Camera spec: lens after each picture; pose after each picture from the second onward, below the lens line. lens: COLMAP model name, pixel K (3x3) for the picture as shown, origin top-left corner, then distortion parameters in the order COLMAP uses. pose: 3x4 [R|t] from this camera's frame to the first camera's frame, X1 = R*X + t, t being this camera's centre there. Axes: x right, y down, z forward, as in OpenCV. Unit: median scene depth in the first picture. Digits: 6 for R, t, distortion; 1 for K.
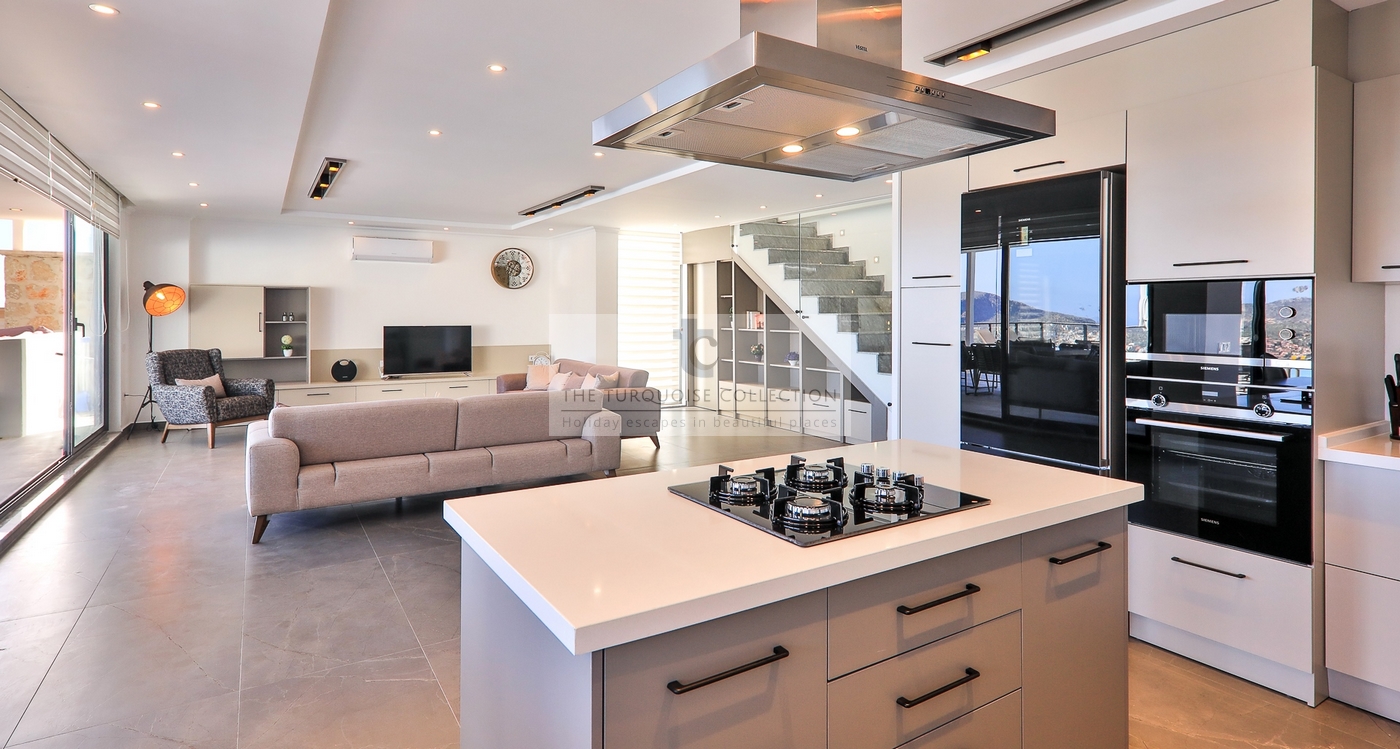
lens RADIAL K [[739.3, 0, 692.5], [0, 739.3, 321.3], [0, 0, 1]] dist [0.035693, 0.001812]
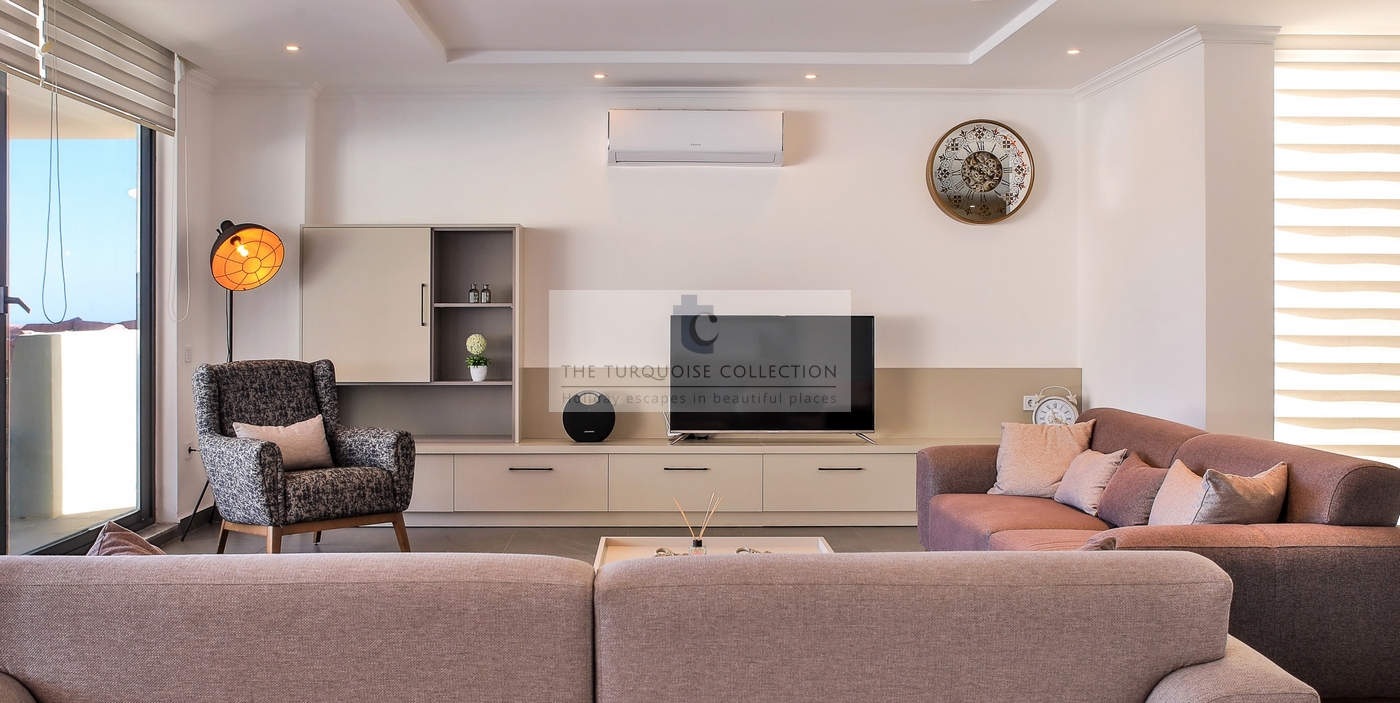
lens RADIAL K [[1342.4, 0, 629.4], [0, 1342.4, 312.5], [0, 0, 1]] dist [-0.039836, 0.000000]
pose [[0.856543, -0.000642, -0.516075, -0.043390], [-0.005279, 0.999936, -0.010005, 0.013325], [0.516049, 0.011294, 0.856485, 0.356812]]
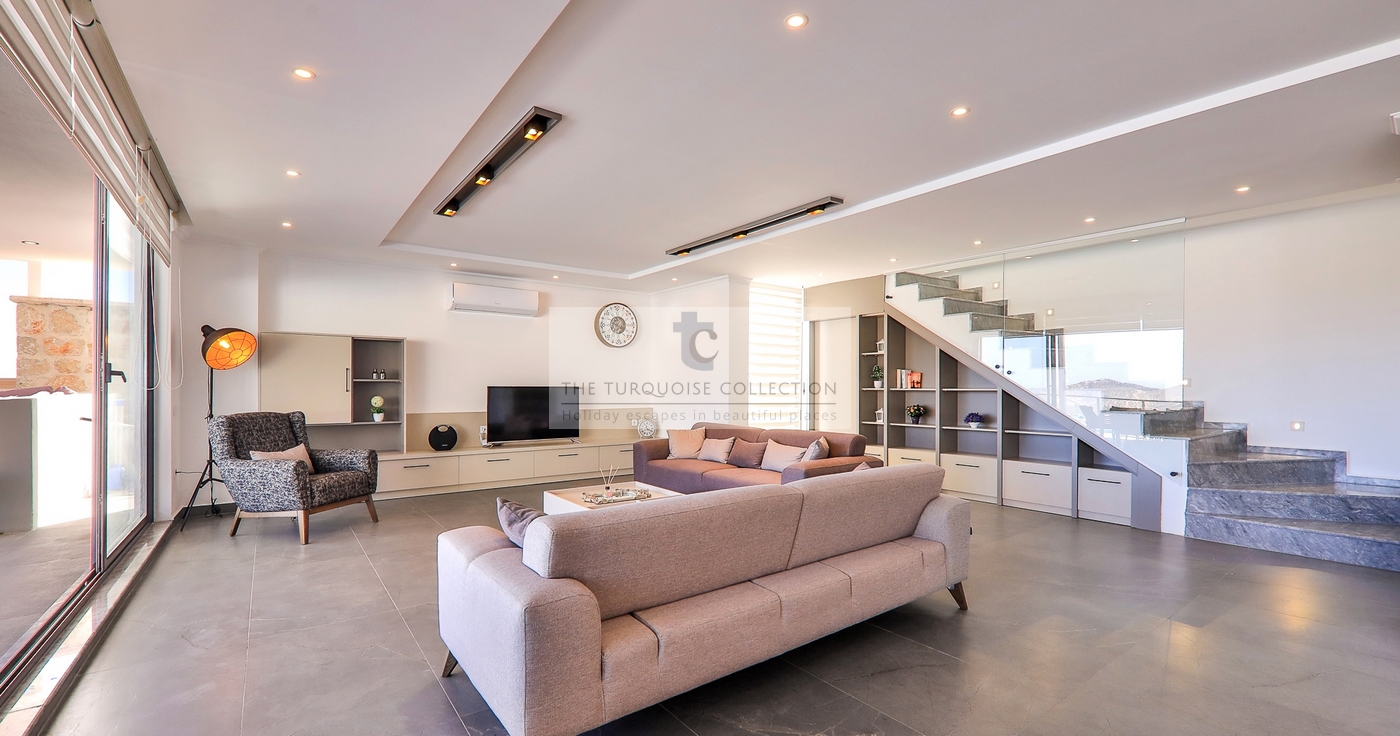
lens RADIAL K [[589.9, 0, 701.2], [0, 589.9, 391.8], [0, 0, 1]] dist [0.010249, -0.001205]
pose [[0.994461, -0.001372, 0.105101, -0.257112], [0.001846, 0.999989, -0.004408, 0.017803], [-0.105094, 0.004577, 0.994452, 0.308906]]
